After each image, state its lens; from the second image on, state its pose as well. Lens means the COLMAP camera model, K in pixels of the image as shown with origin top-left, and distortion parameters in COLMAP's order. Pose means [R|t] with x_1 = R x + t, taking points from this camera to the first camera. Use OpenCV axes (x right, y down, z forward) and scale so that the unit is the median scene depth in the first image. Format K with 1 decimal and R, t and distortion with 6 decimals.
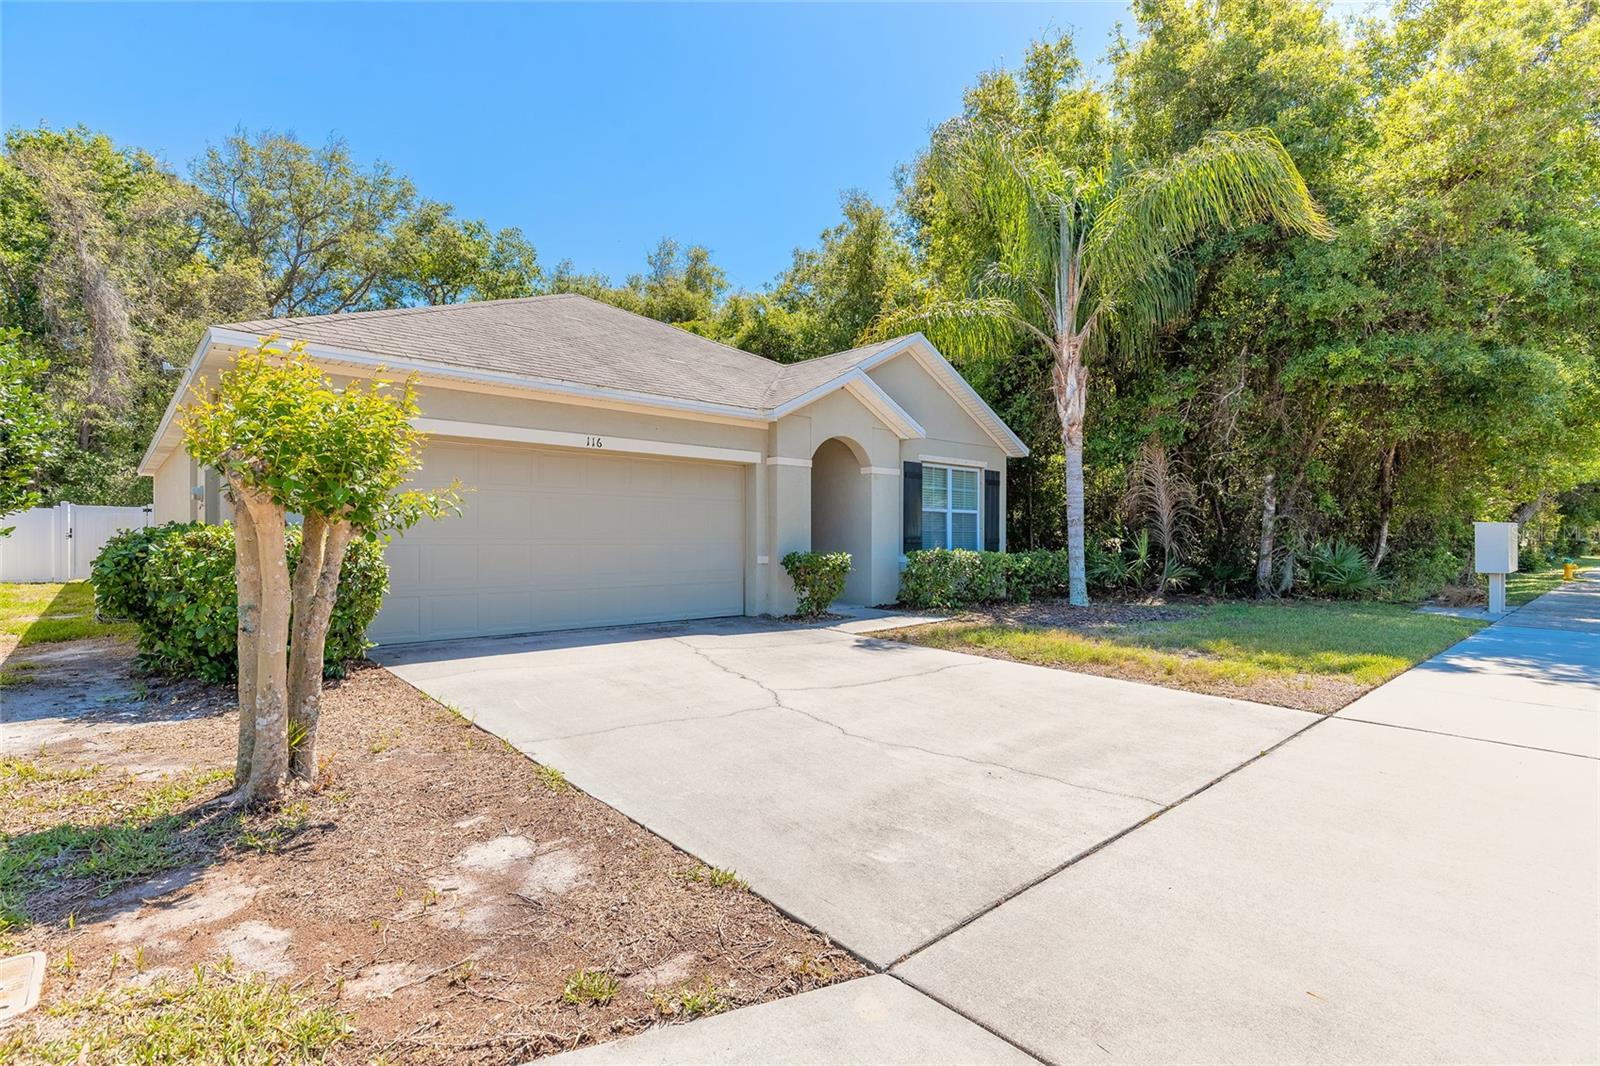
lens RADIAL K [[736.6, 0, 800.0], [0, 736.6, 533.0], [0, 0, 1]] dist [-0.003175, -0.000210]
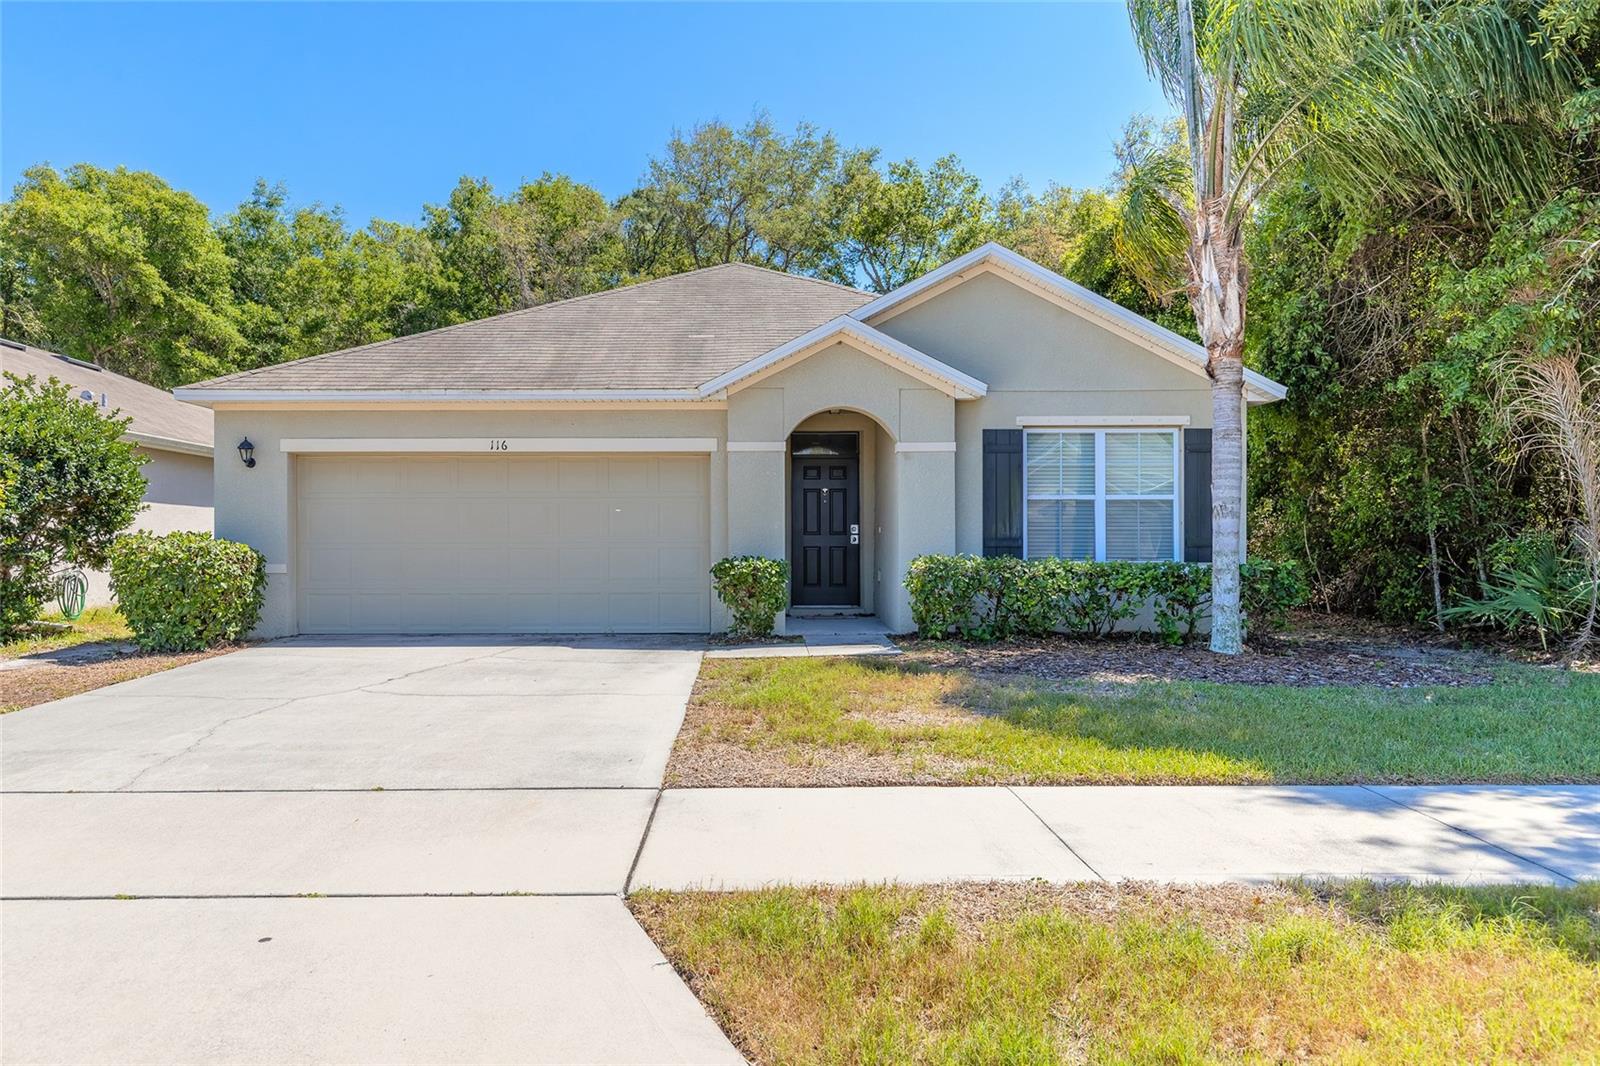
lens RADIAL K [[1039.5, 0, 800.0], [0, 1039.5, 533.0], [0, 0, 1]] dist [0.021583, 0.001326]
pose [[0.752890, -0.013920, -0.658000, 0.677784], [0.008816, 0.999900, -0.011066, 0.010948], [0.658088, 0.002530, 0.752937, 0.141823]]
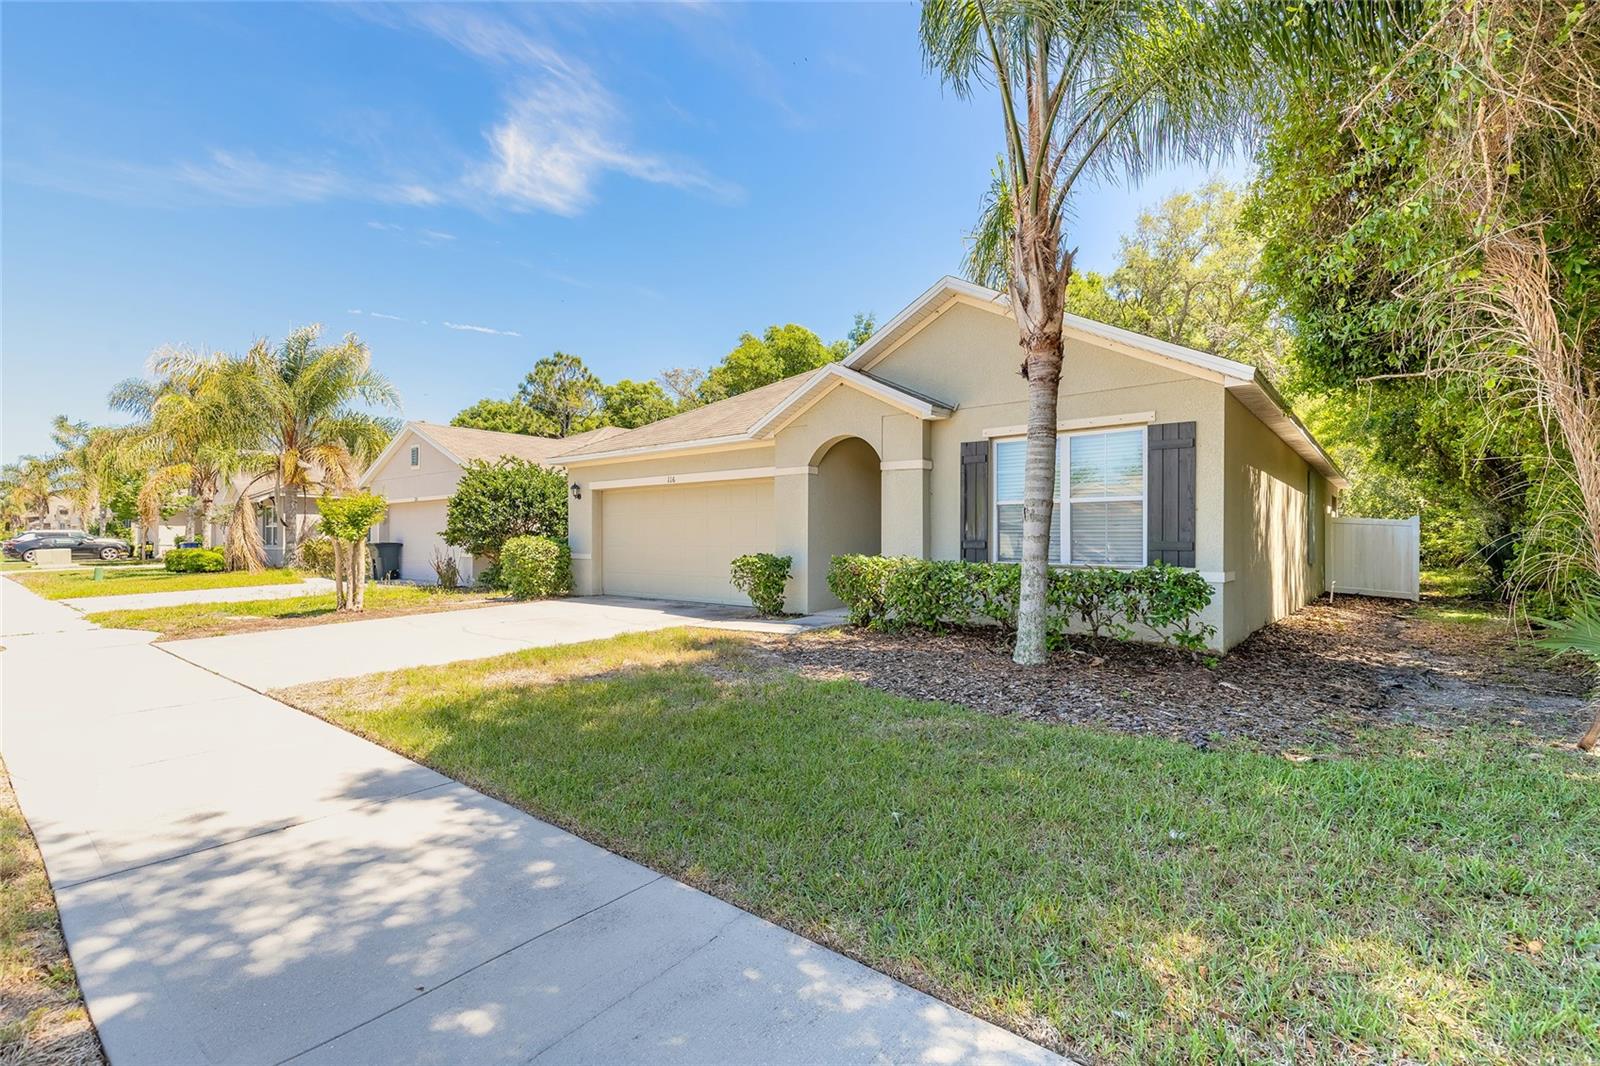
lens RADIAL K [[727.2, 0, 800.0], [0, 727.2, 533.0], [0, 0, 1]] dist [0.000640, 0.000071]
pose [[0.137807, -0.011079, -0.990397, 0.912727], [0.005149, 0.999932, -0.010469, 0.005961], [0.990446, -0.003657, 0.137854, 0.745379]]
